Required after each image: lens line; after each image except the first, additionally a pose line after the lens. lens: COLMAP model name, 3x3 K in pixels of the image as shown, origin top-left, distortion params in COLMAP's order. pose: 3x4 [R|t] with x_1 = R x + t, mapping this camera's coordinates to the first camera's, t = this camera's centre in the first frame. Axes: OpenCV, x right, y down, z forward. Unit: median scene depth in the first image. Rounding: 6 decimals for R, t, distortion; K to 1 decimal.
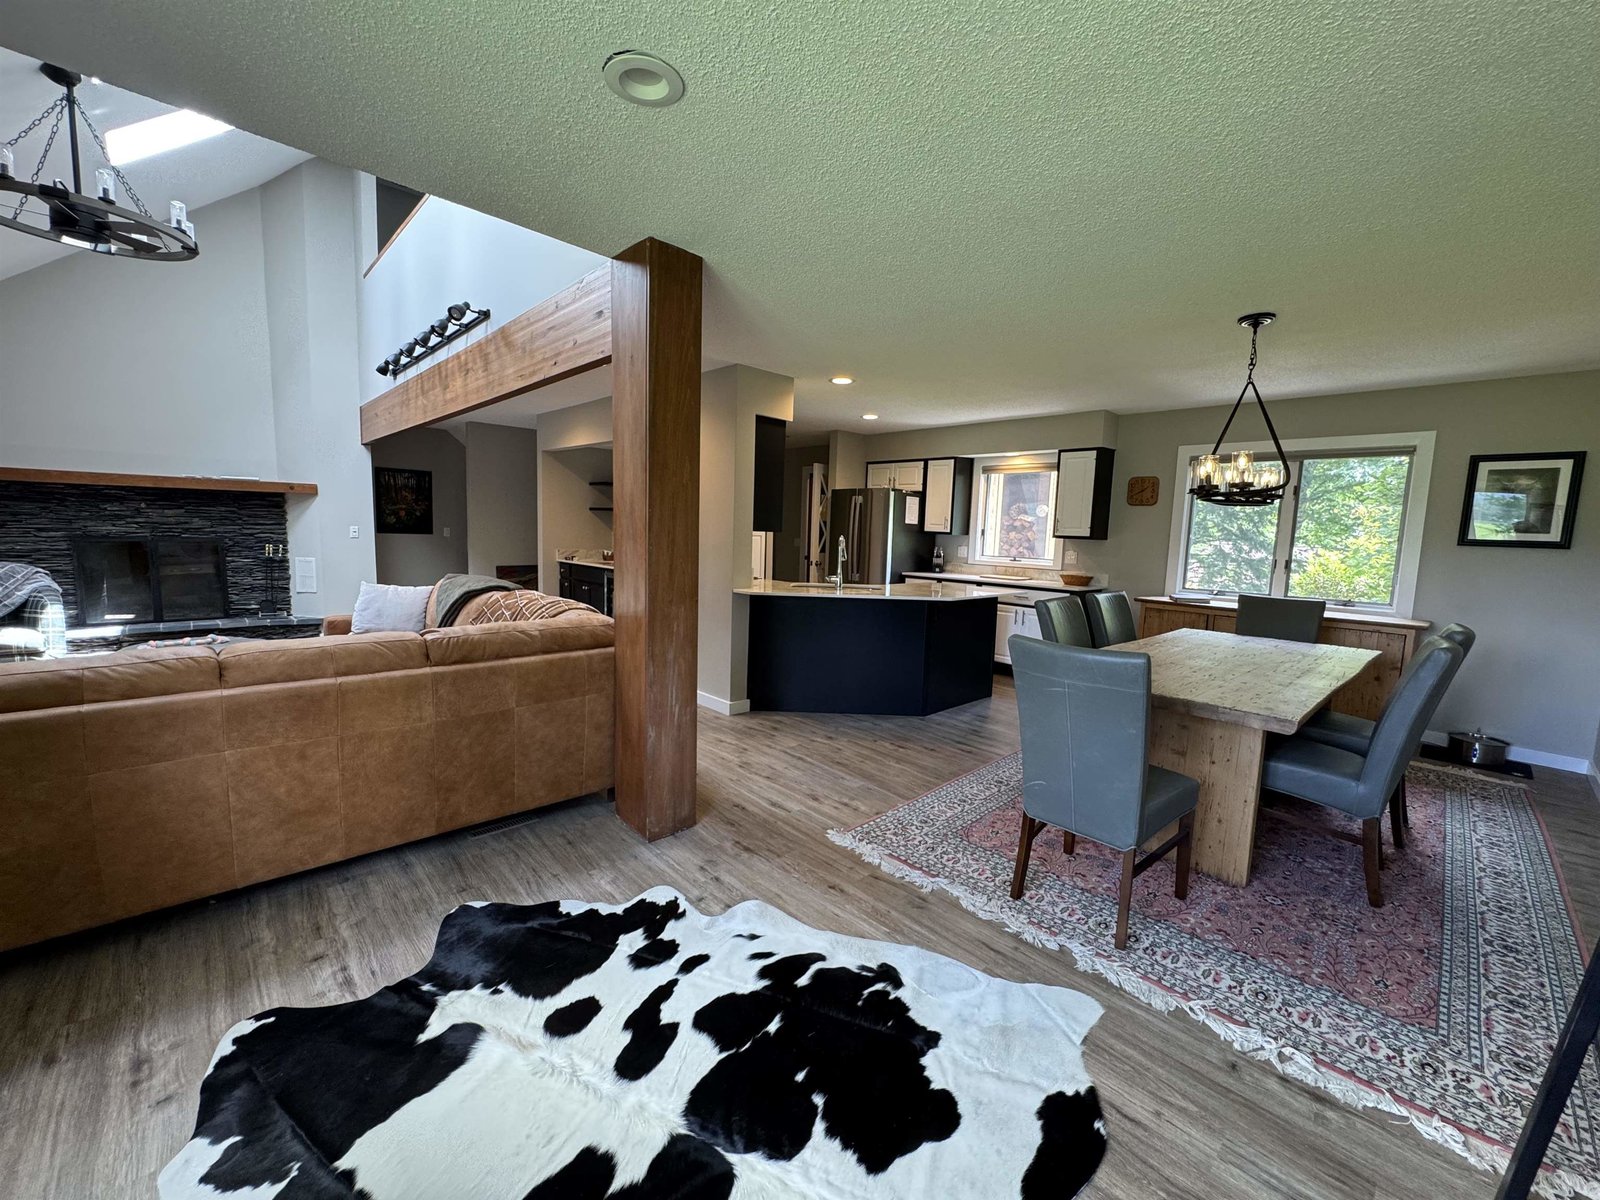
lens RADIAL K [[641.5, 0, 799.2], [0, 641.5, 600.5], [0, 0, 1]] dist [-0.001650, 0.000101]
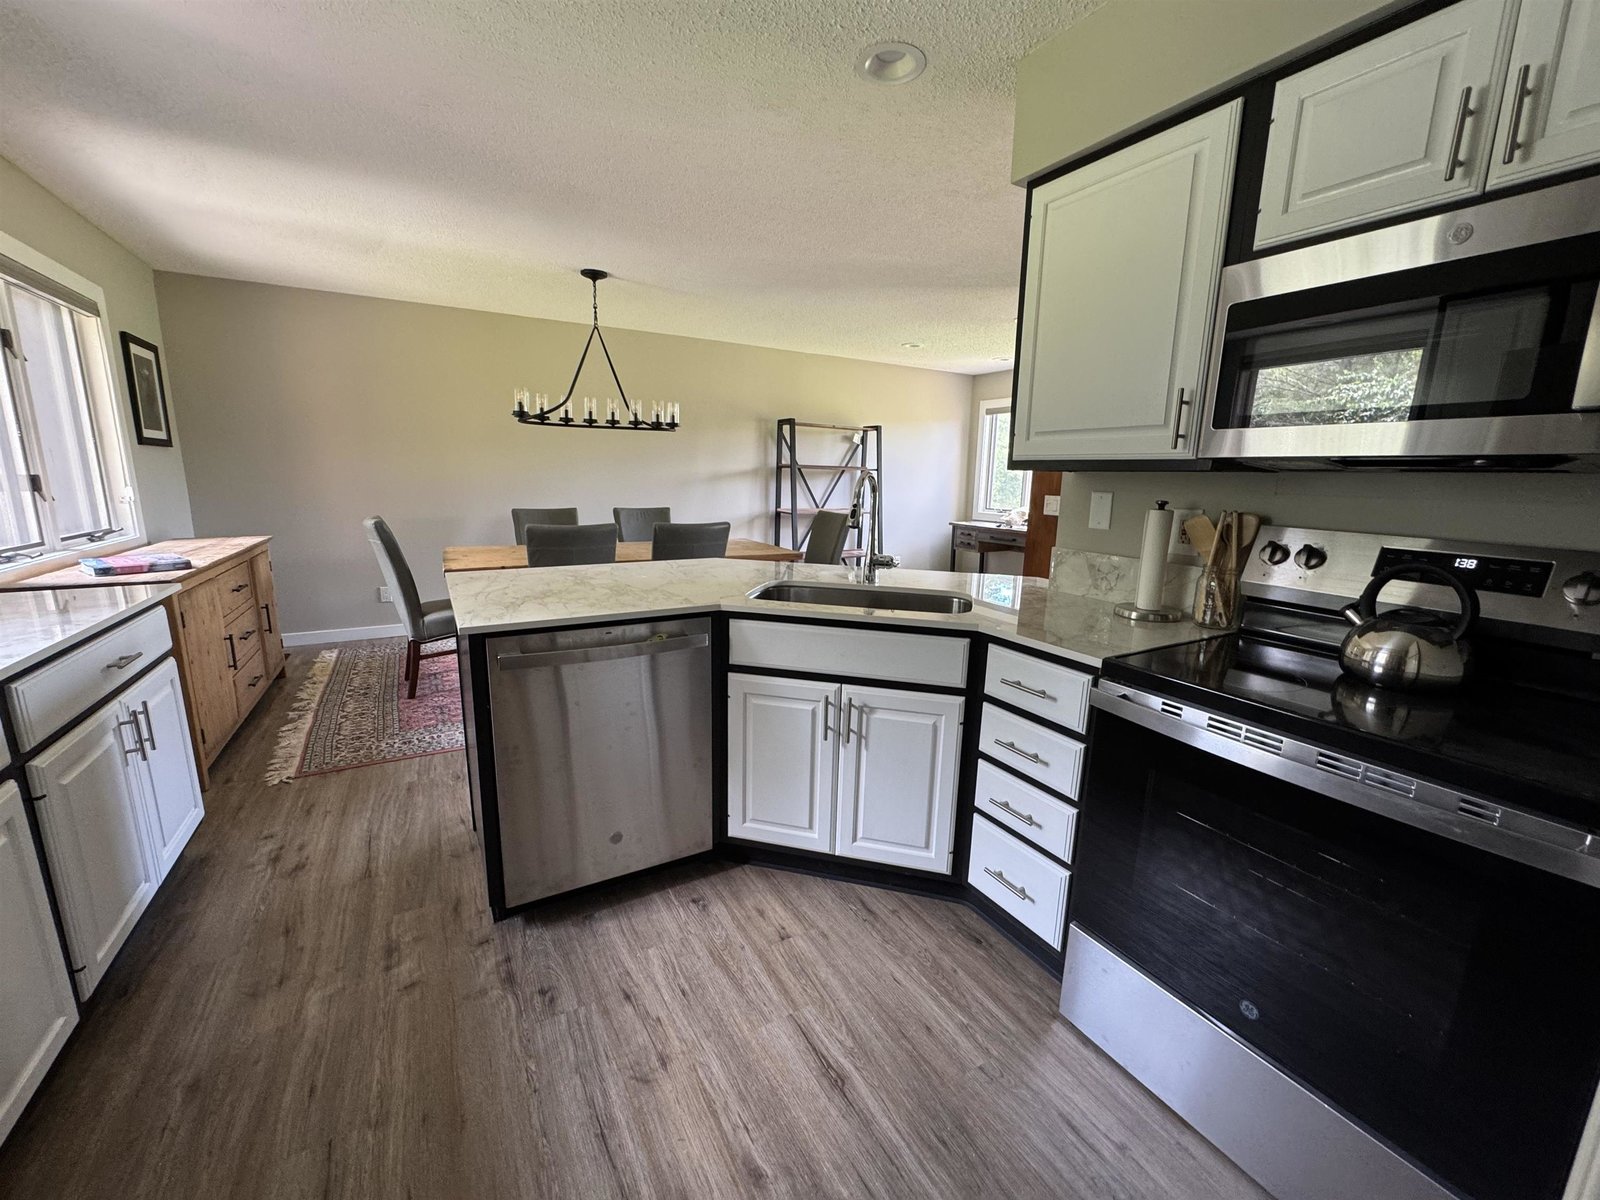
lens RADIAL K [[641.5, 0, 798.2], [0, 641.5, 601.5], [0, 0, 1]] dist [-0.001650, 0.000101]
pose [[-0.966603, -0.100461, 0.235766, -0.009871], [-0.024766, 0.952275, 0.304234, -0.168072], [-0.255078, 0.288234, -0.922961, 1.637809]]
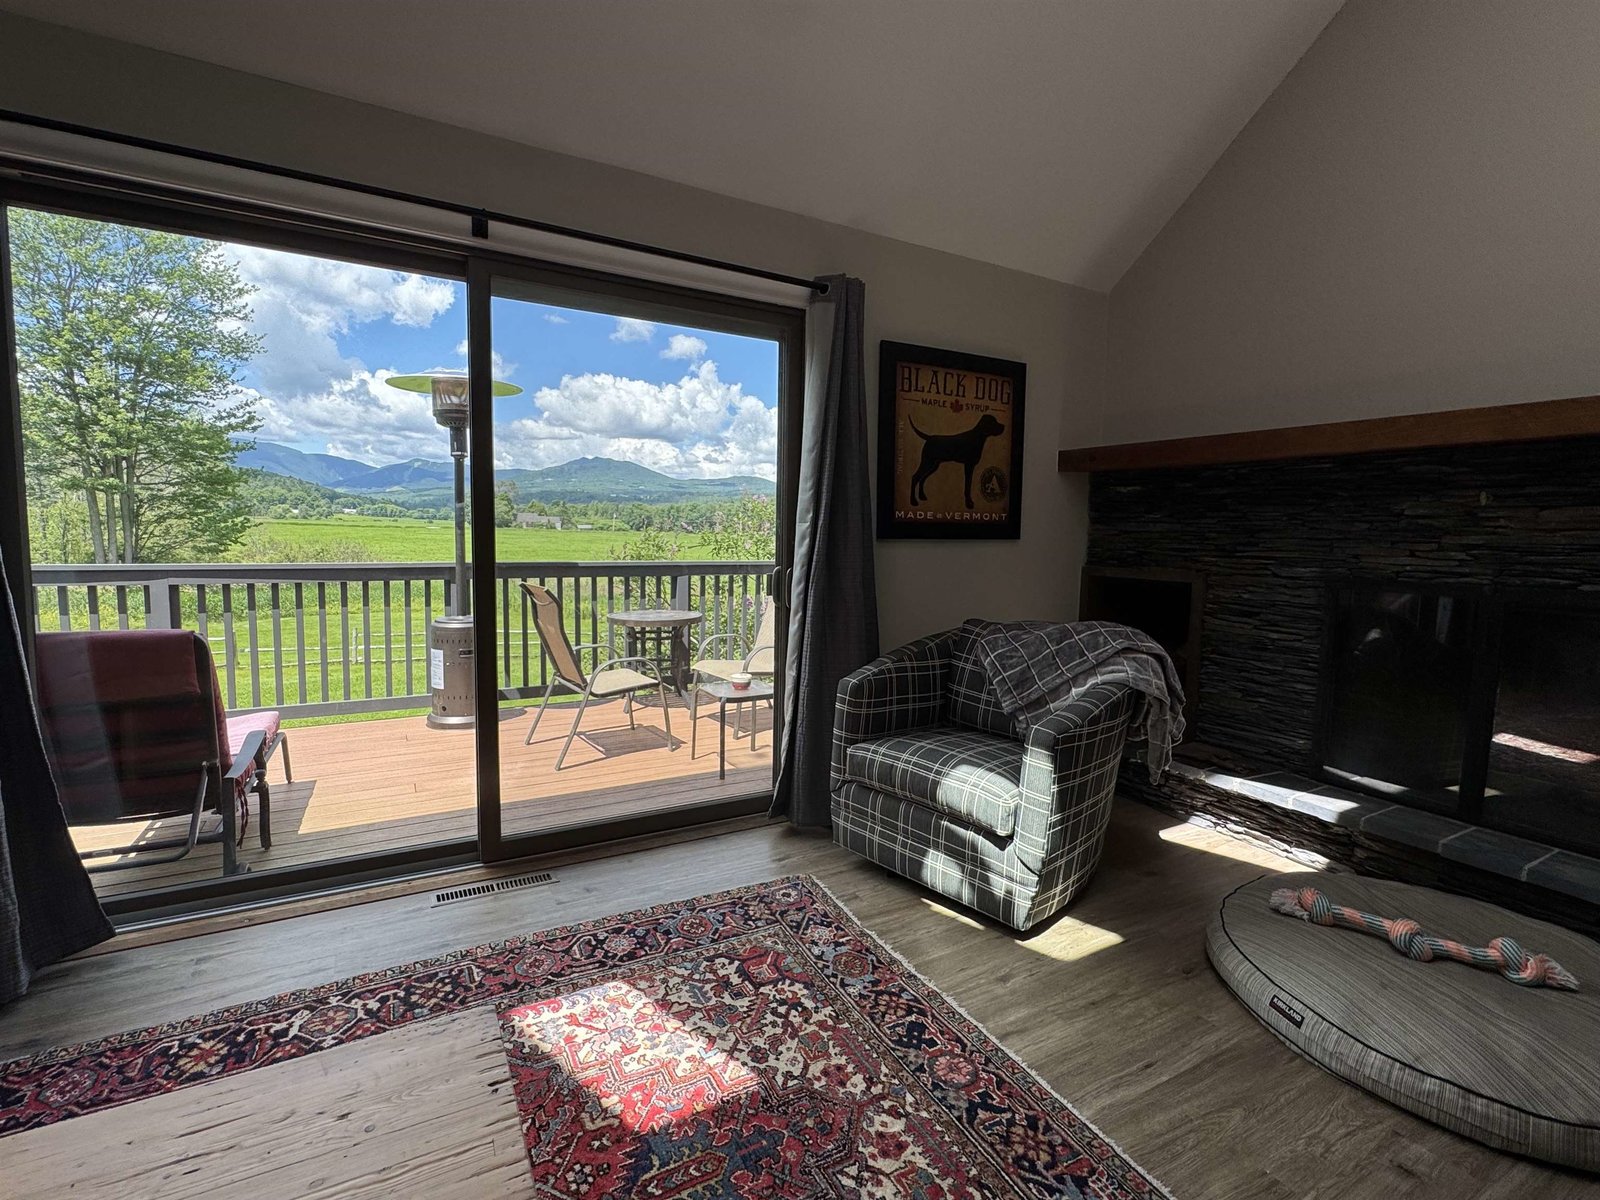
lens RADIAL K [[748.1, 0, 796.0], [0, 748.1, 599.1], [0, 0, 1]] dist [-0.000414, -0.000066]
pose [[-0.250199, 0.050756, -0.966863, -0.705634], [-0.135525, 0.986957, 0.086882, -0.105077], [0.958662, 0.152772, -0.240057, 1.005063]]
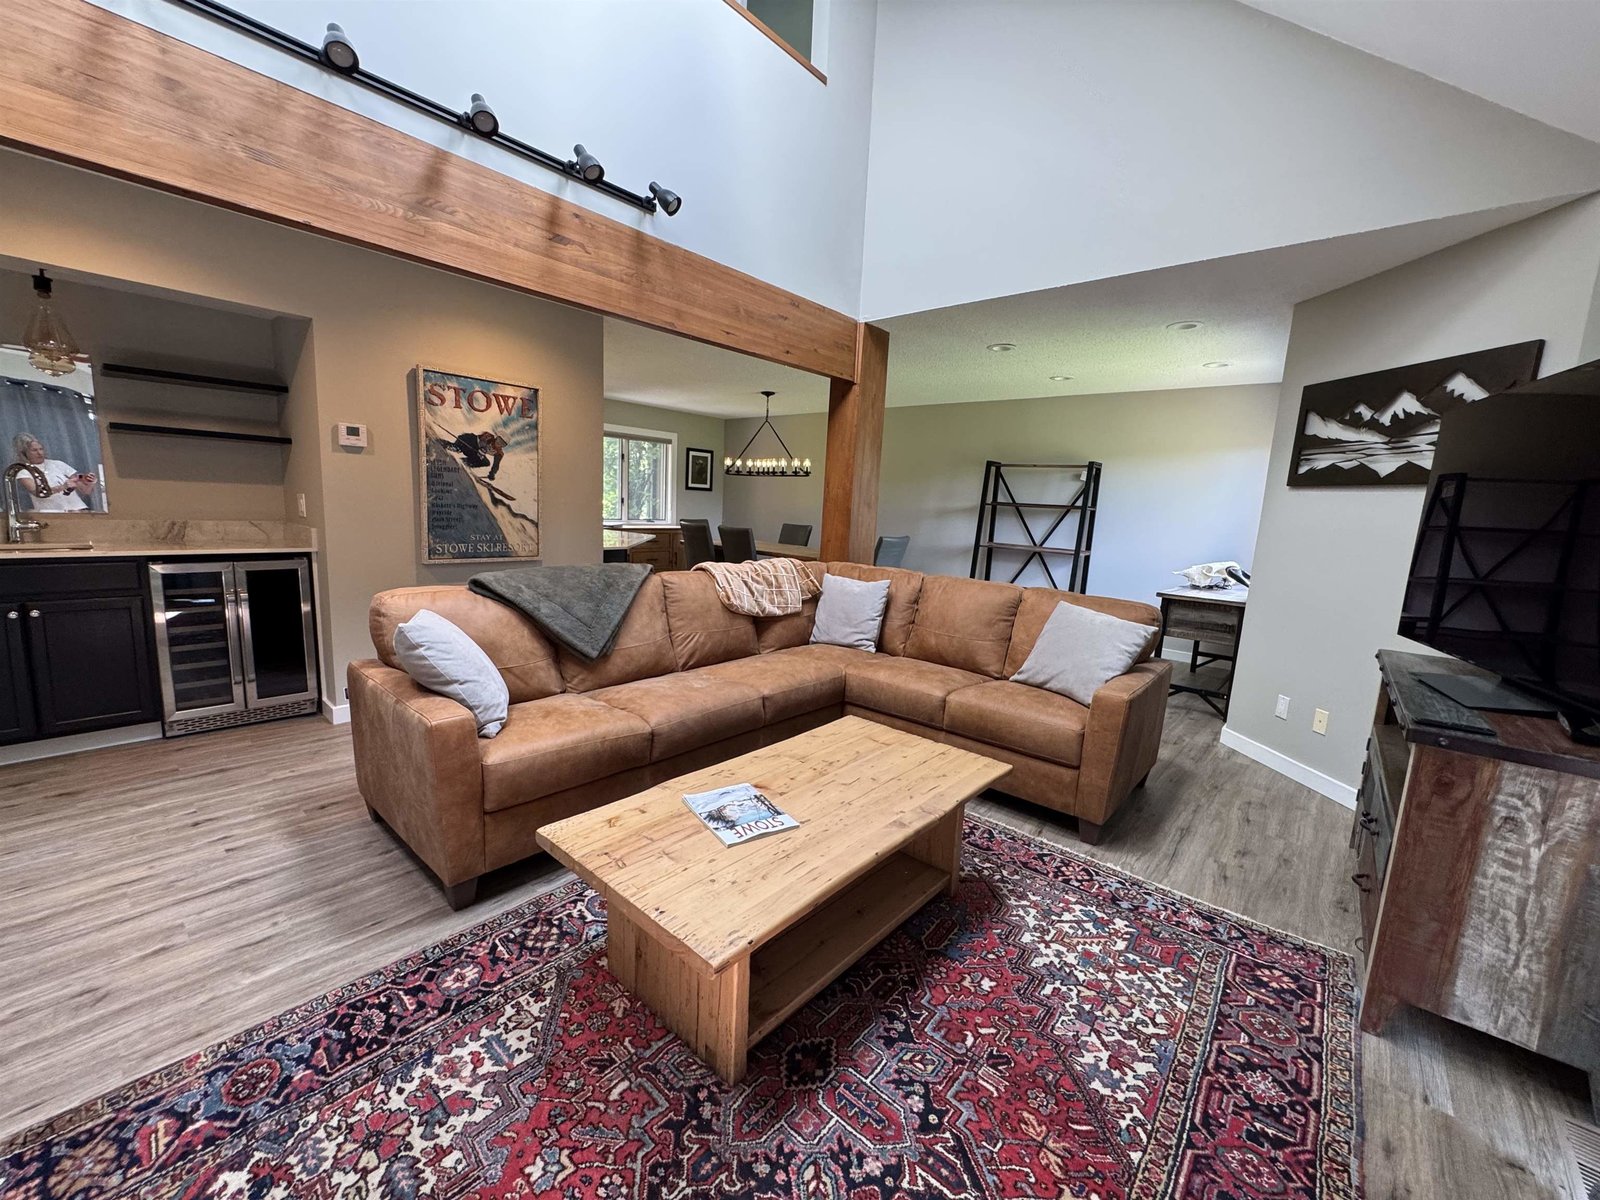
lens RADIAL K [[641.5, 0, 799.4], [0, 641.5, 601.2], [0, 0, 1]] dist [-0.001650, 0.000101]
pose [[-0.082939, -0.190590, 0.978160, -1.194365], [0.059655, 0.978832, 0.195779, -0.120027], [-0.994767, 0.074590, -0.069814, 0.816131]]
